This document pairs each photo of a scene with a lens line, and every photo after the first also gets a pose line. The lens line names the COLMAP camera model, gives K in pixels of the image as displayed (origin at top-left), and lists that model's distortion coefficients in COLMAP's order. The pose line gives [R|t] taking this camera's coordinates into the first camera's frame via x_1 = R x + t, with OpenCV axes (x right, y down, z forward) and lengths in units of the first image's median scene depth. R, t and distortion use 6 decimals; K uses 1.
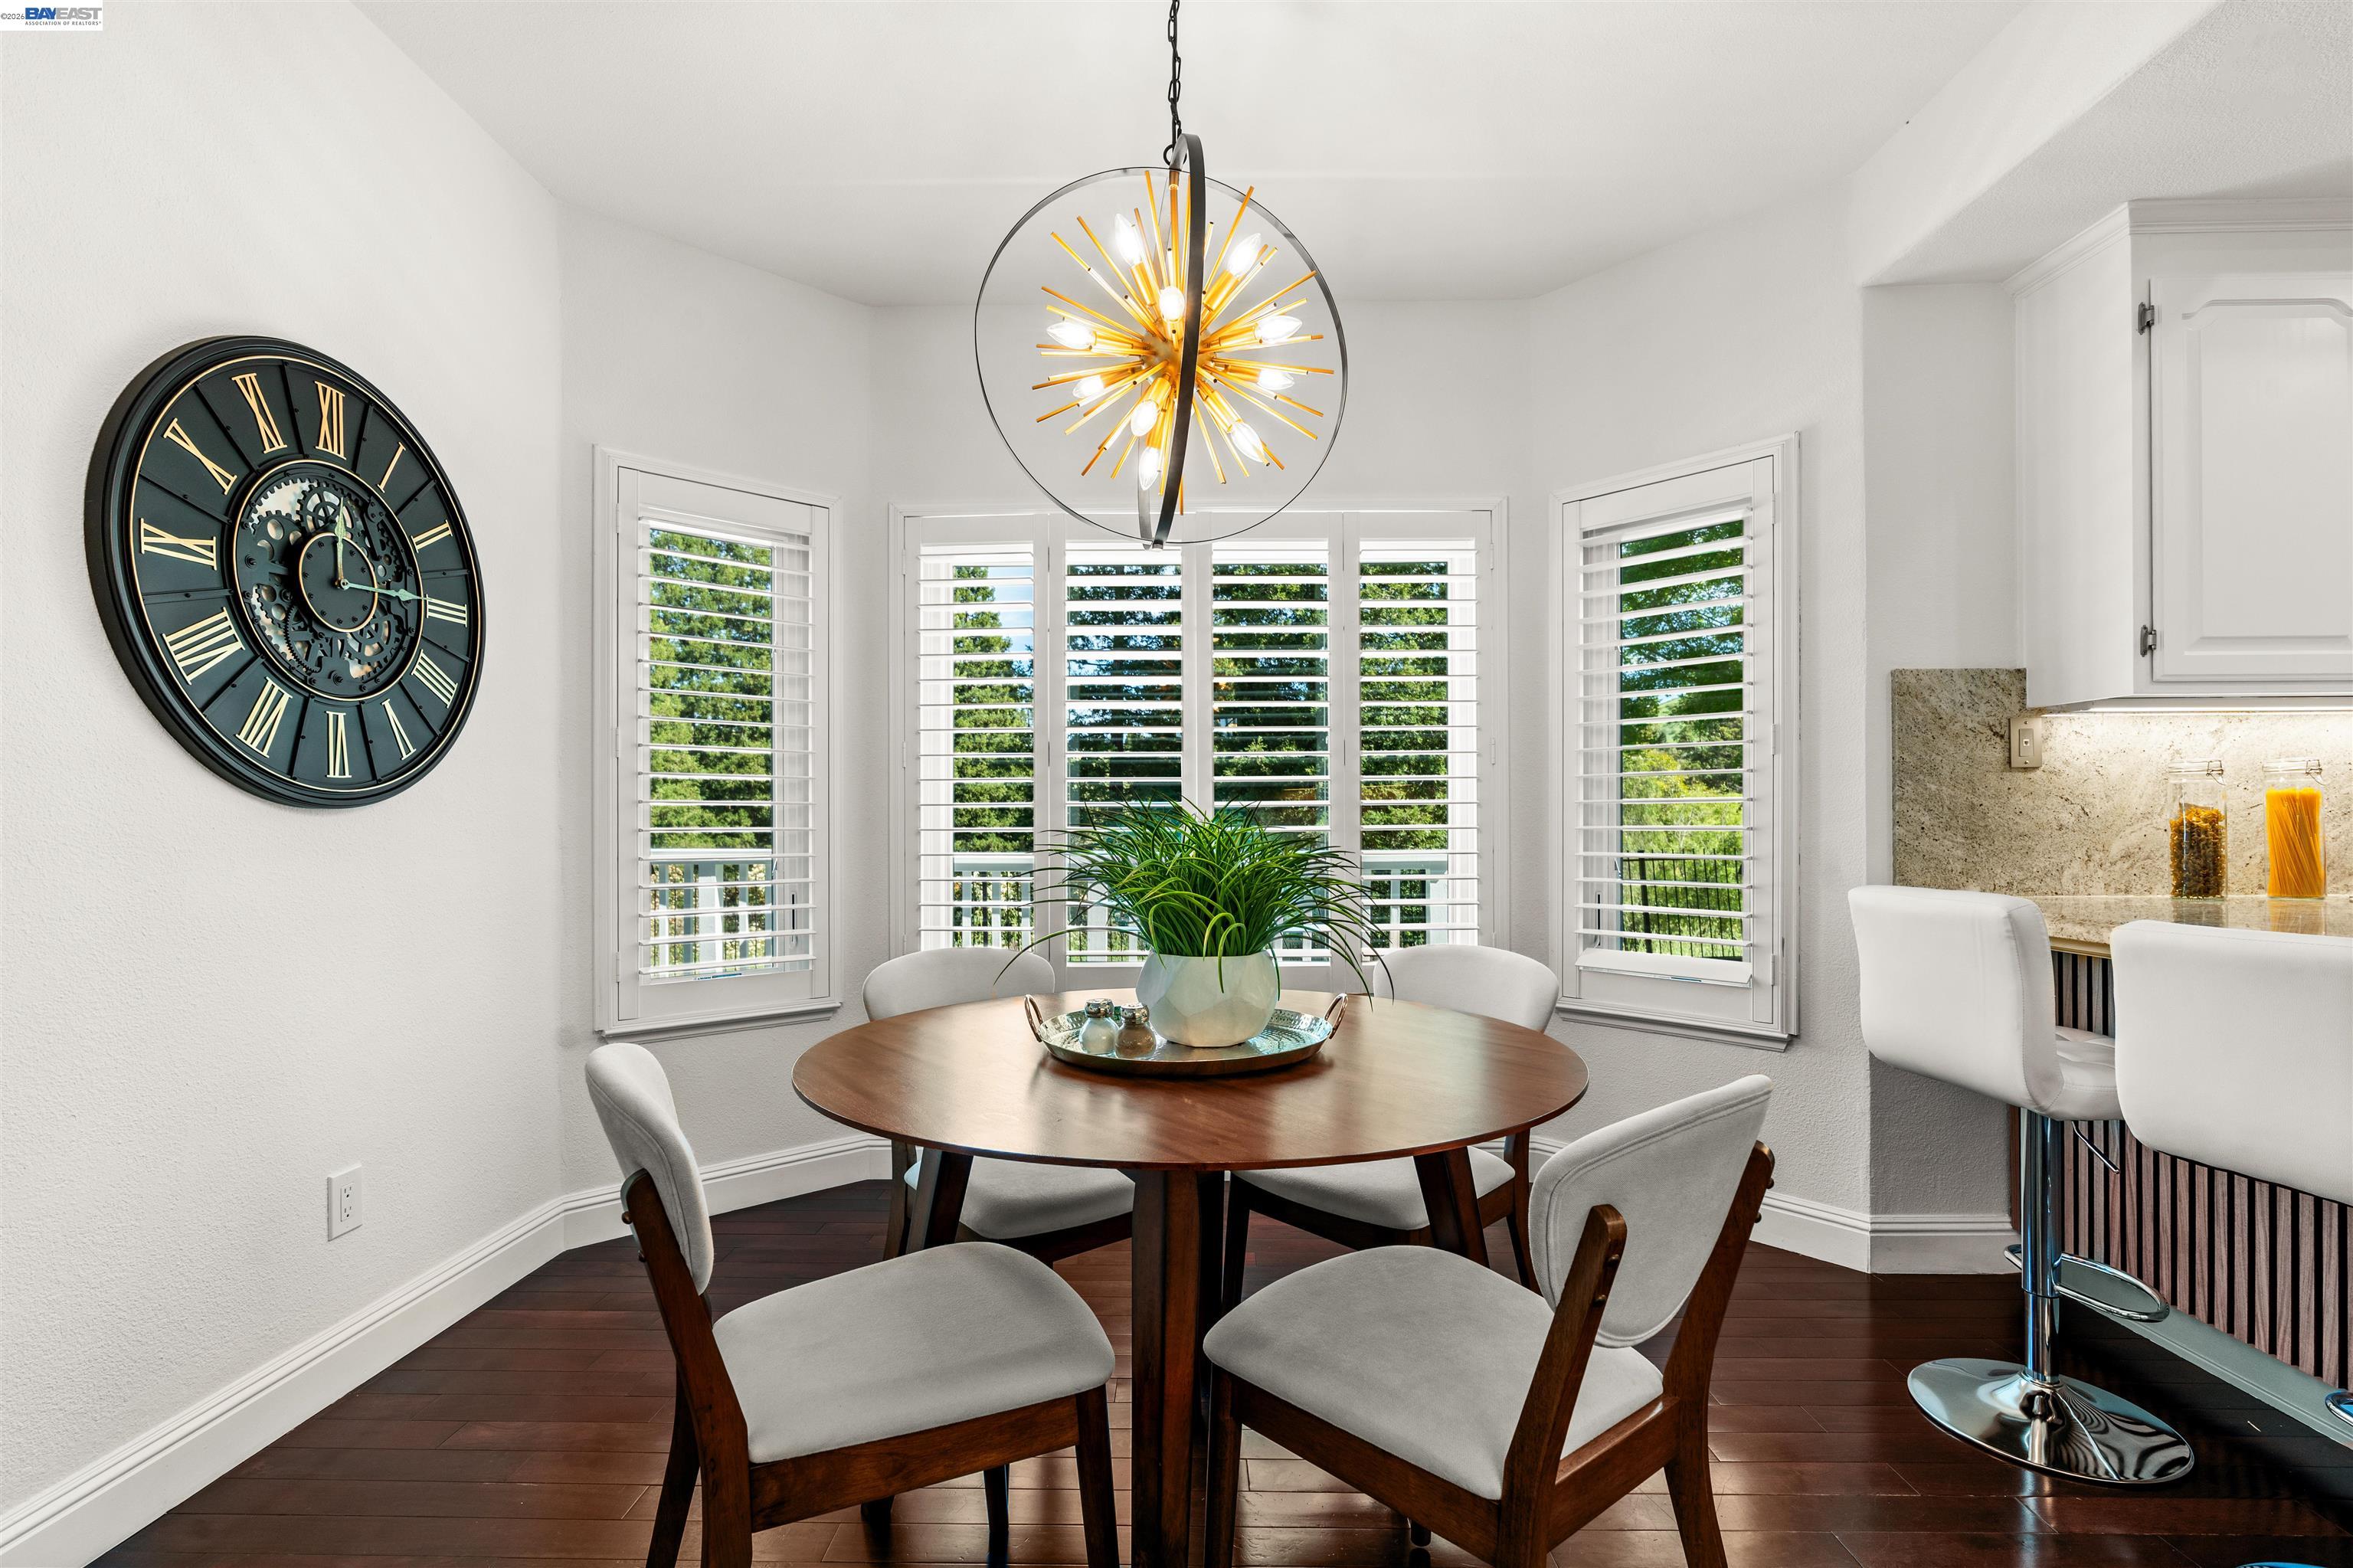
lens RADIAL K [[1061.2, 0, 1189.2], [0, 1061.2, 823.3], [0, 0, 1]] dist [-0.004047, 0.000281]
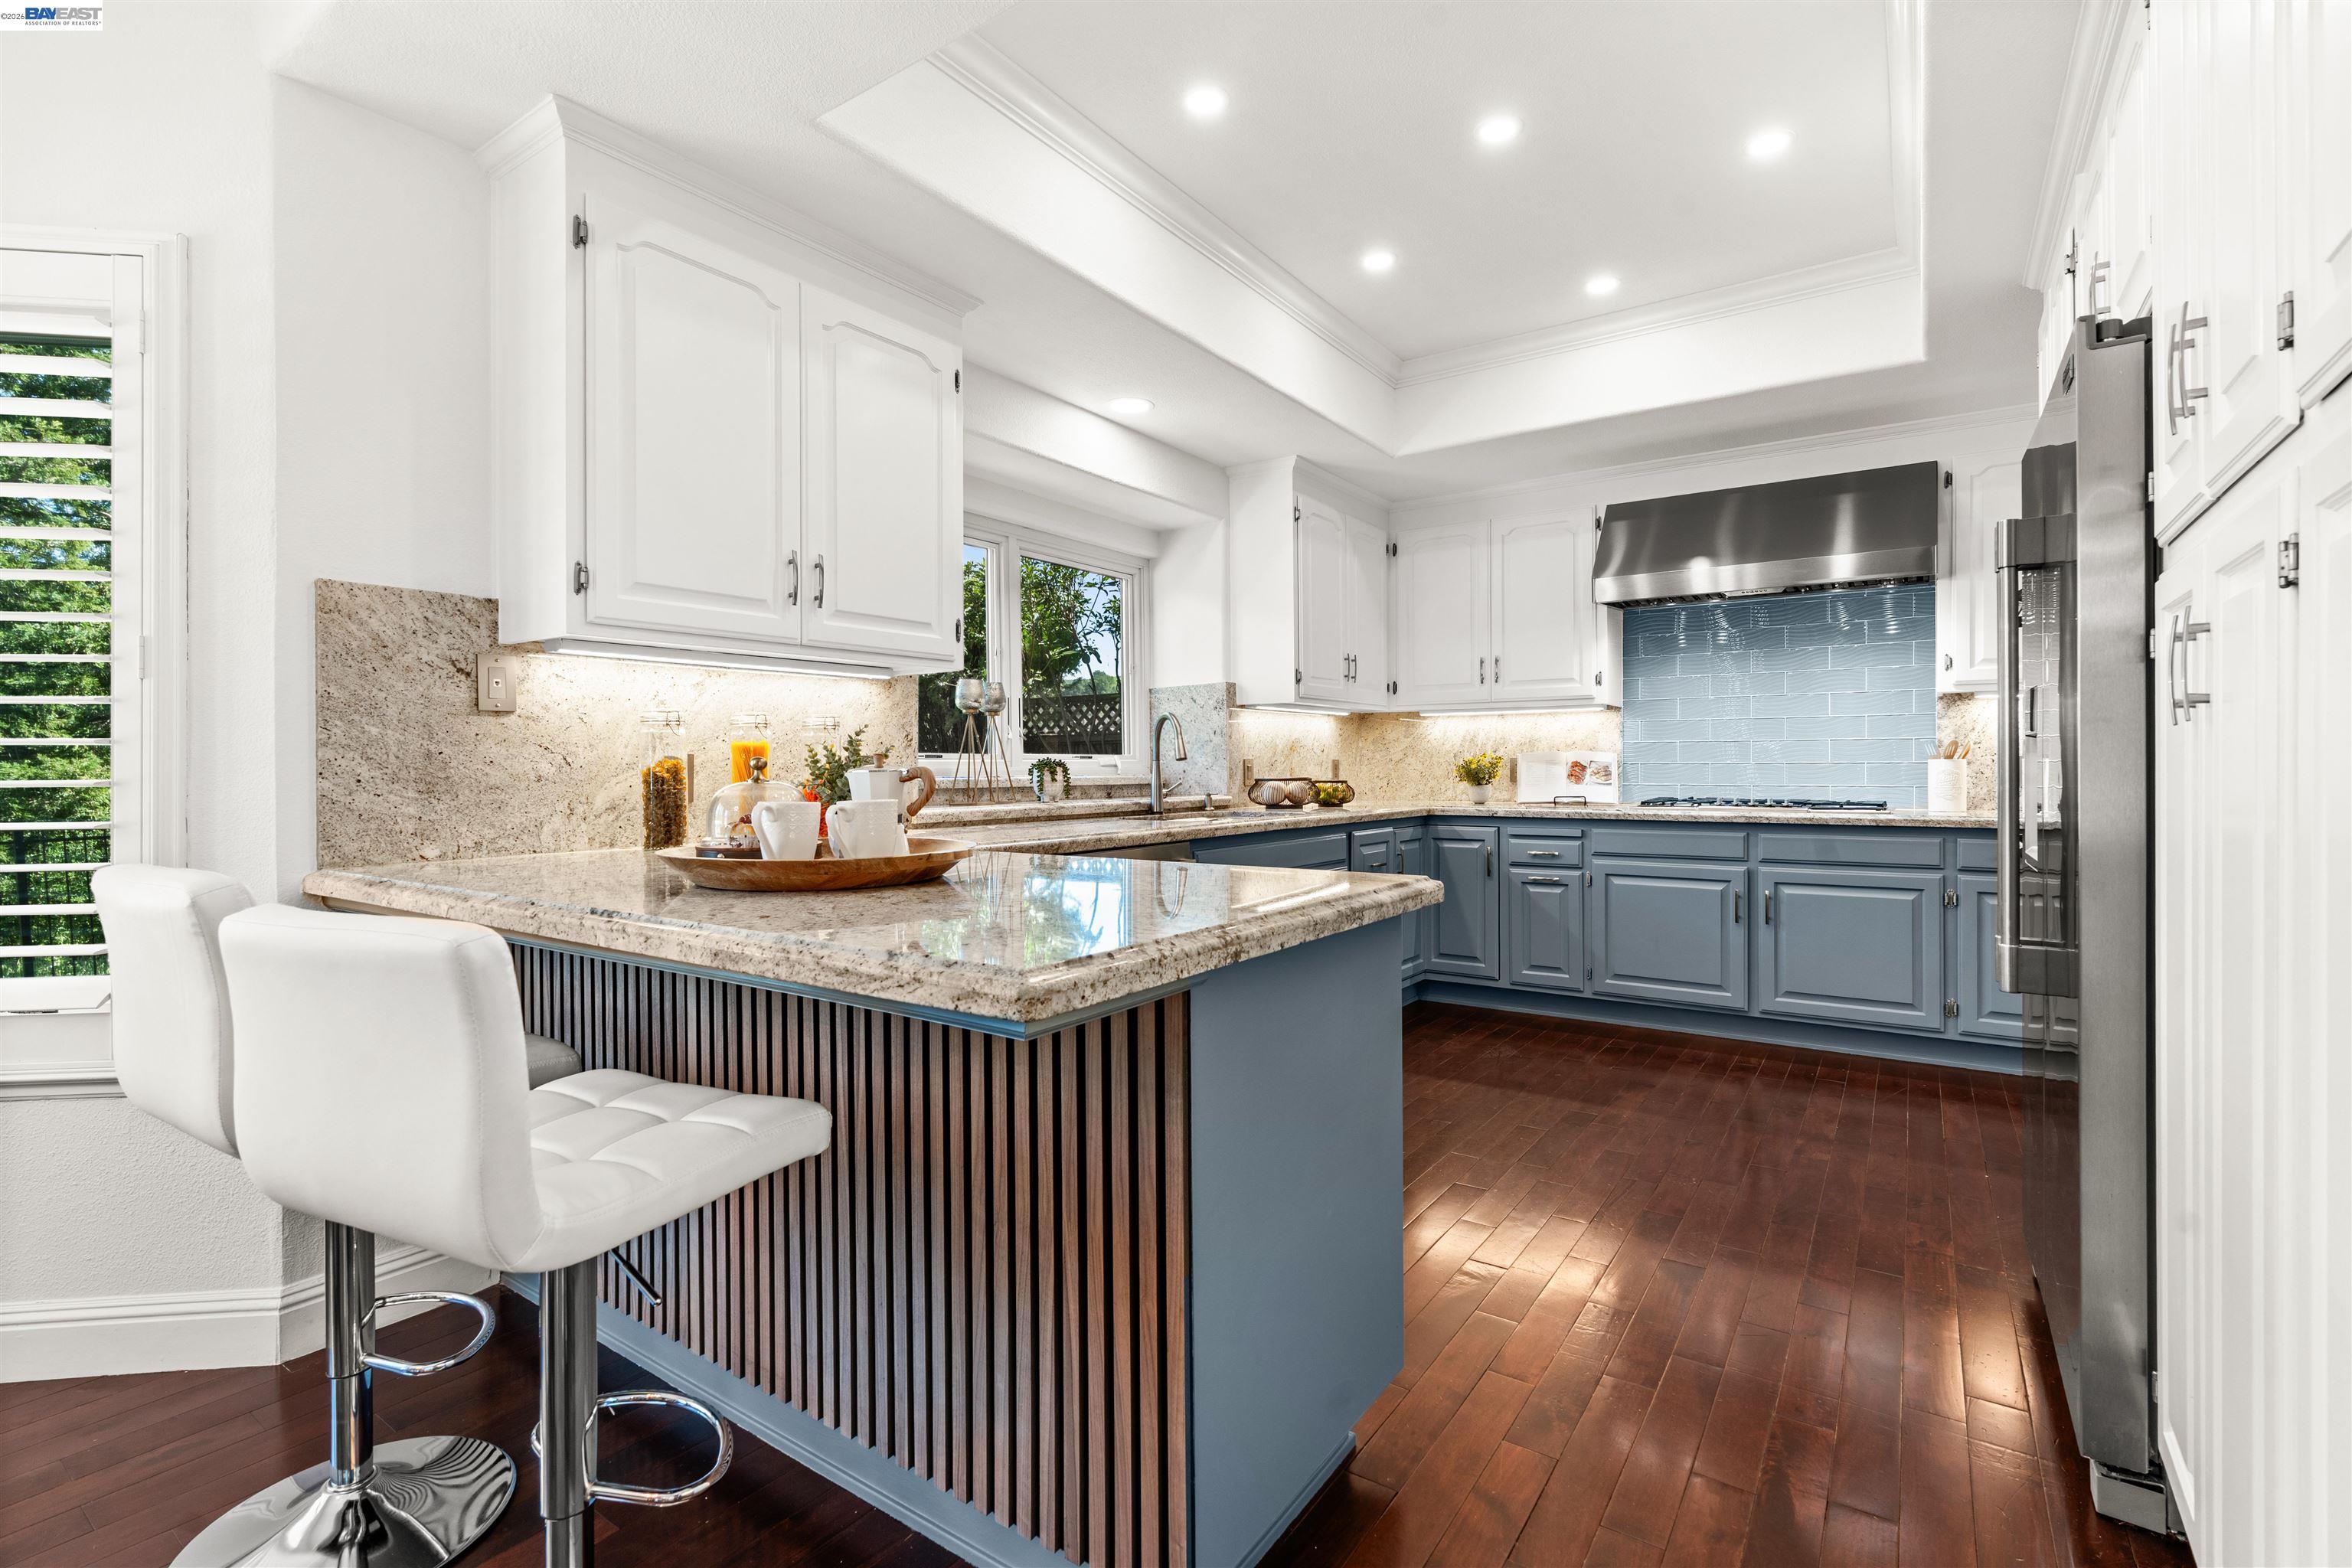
lens RADIAL K [[1060.8, 0, 1180.1], [0, 1060.8, 776.3], [0, 0, 1]] dist [-0.004047, 0.000281]
pose [[0.560417, -0.004486, 0.828198, 0.376959], [0.004962, 0.999986, 0.002058, 0.002667], [-0.828196, 0.002956, 0.560431, 0.032865]]
